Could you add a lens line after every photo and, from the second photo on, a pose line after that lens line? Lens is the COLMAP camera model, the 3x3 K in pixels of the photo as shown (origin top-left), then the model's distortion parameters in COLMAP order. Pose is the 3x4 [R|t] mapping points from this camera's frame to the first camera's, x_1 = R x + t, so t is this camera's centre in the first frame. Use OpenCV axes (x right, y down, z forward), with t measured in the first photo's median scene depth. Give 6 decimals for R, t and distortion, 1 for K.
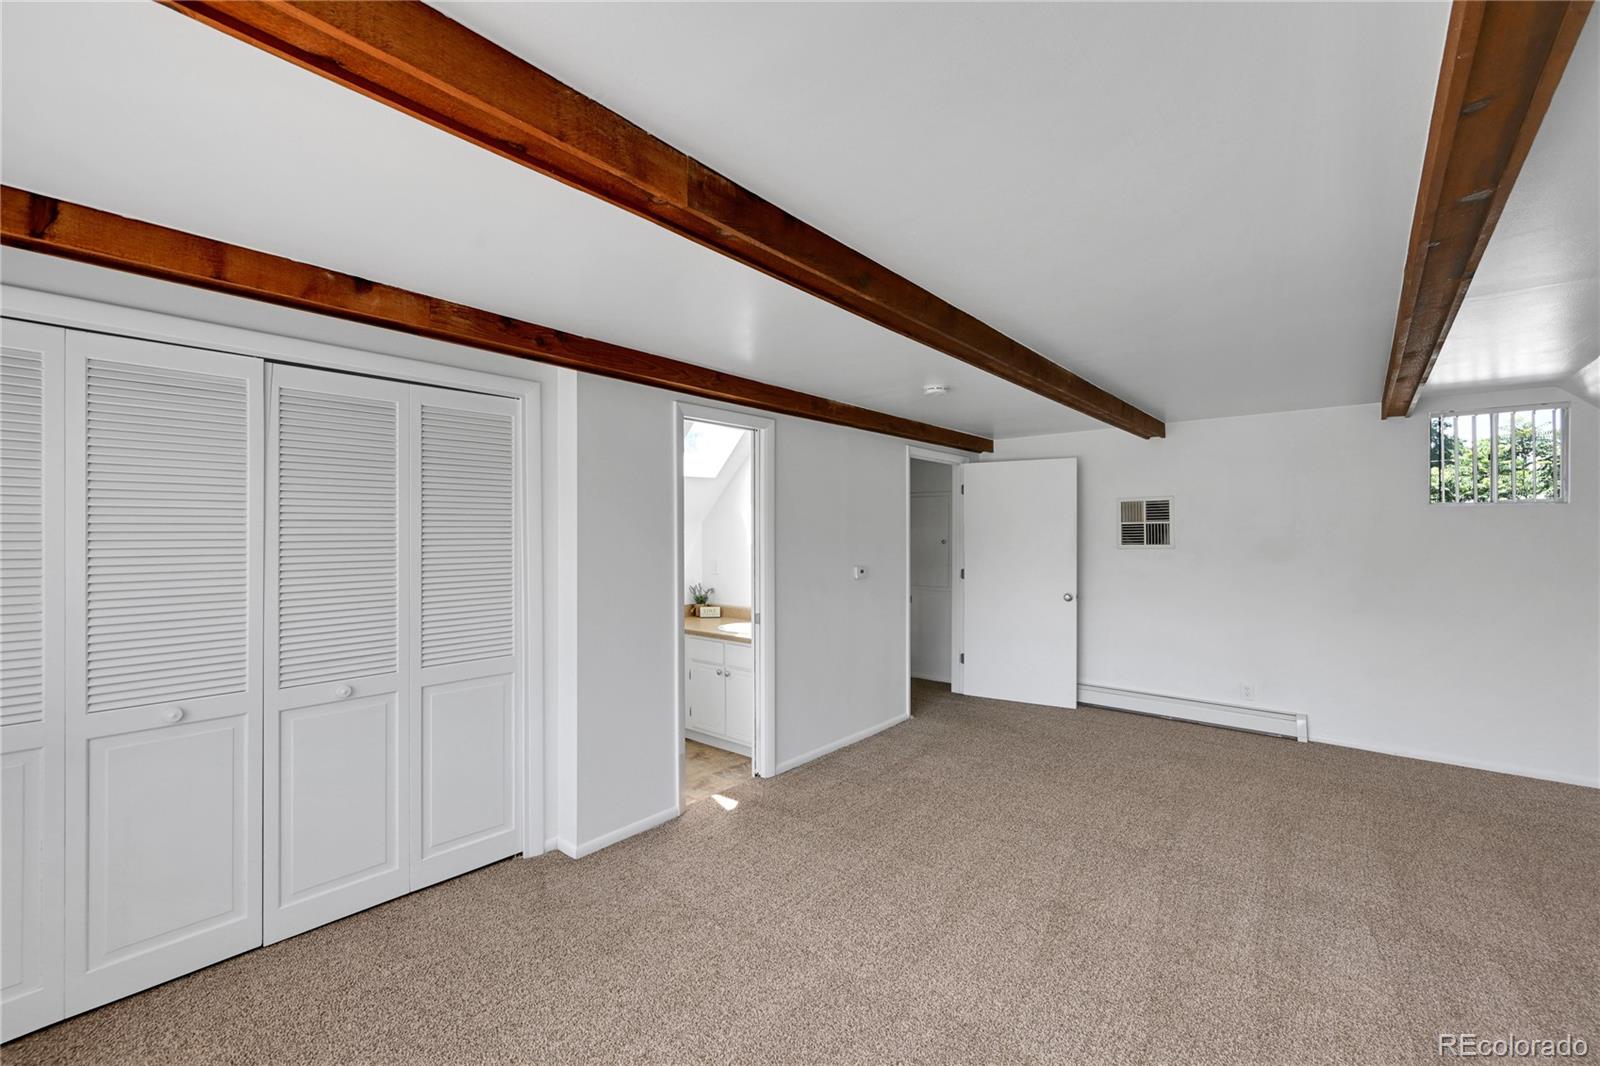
lens RADIAL K [[640.8, 0, 798.6], [0, 640.8, 532.6], [0, 0, 1]] dist [-0.009059, -0.000025]
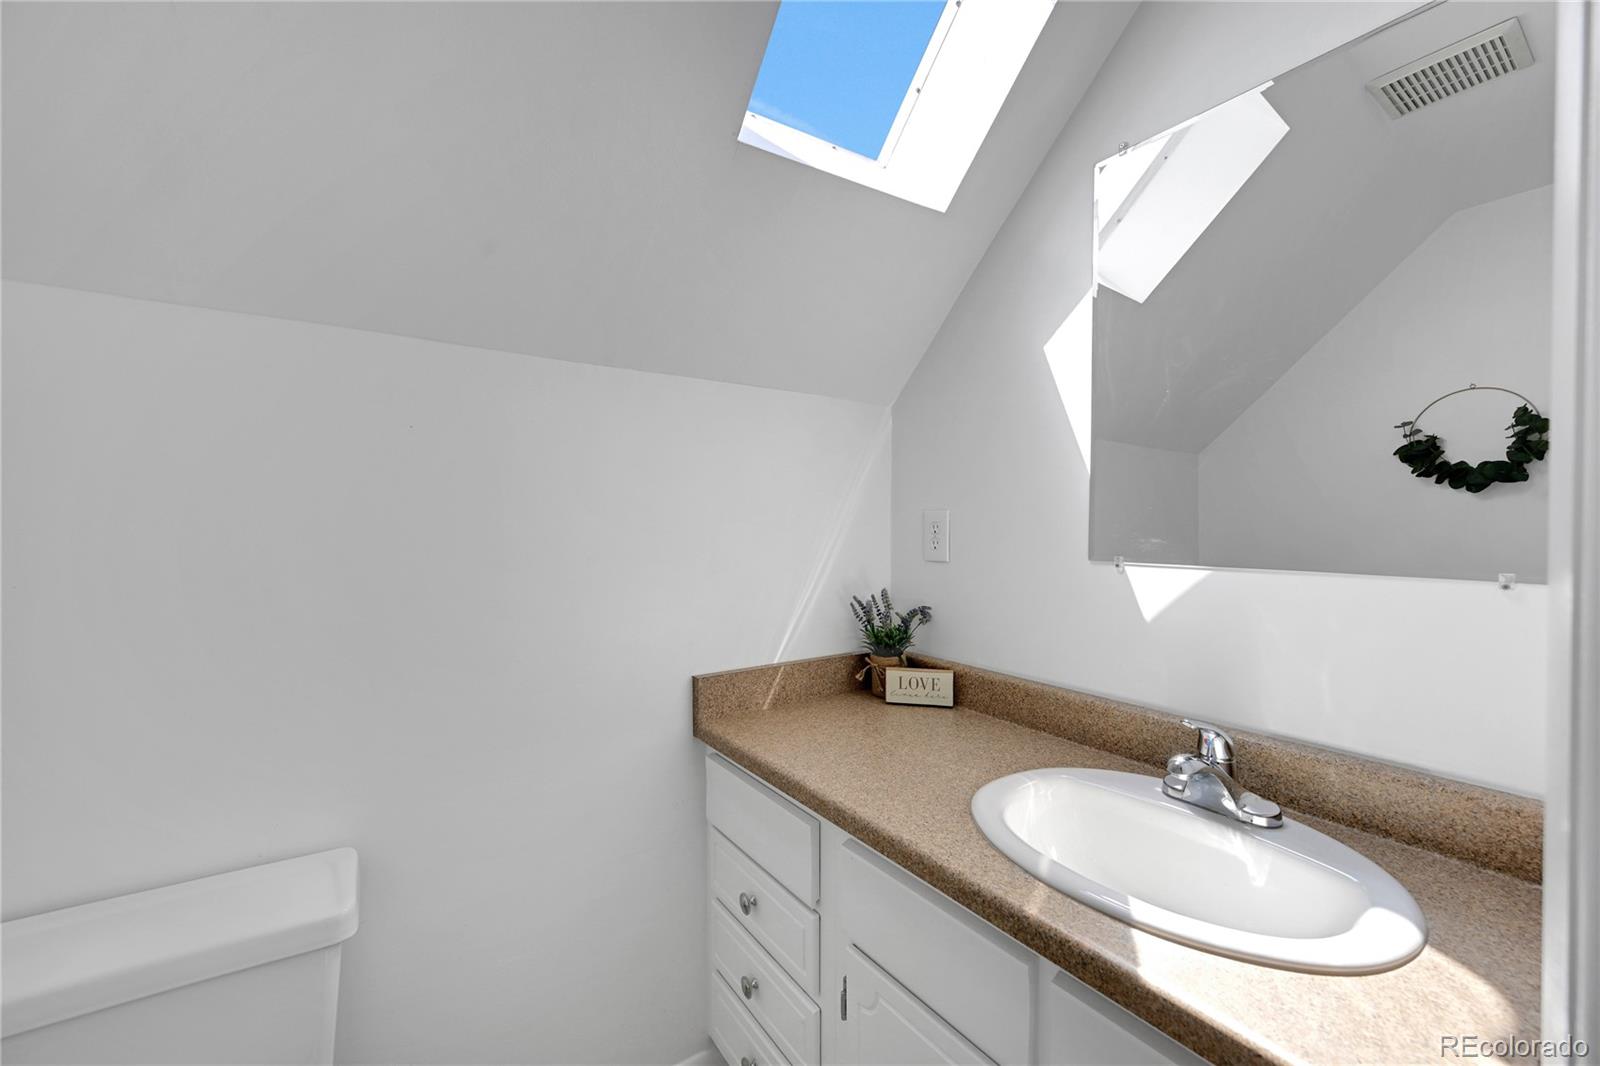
lens RADIAL K [[640.8, 0, 800.4], [0, 640.8, 530.9], [0, 0, 1]] dist [-0.009059, -0.000025]
pose [[0.963981, 0.005028, -0.265925, -0.110926], [-0.002680, 0.999954, 0.009190, 0.047330], [0.265959, -0.008146, 0.963950, 0.685874]]
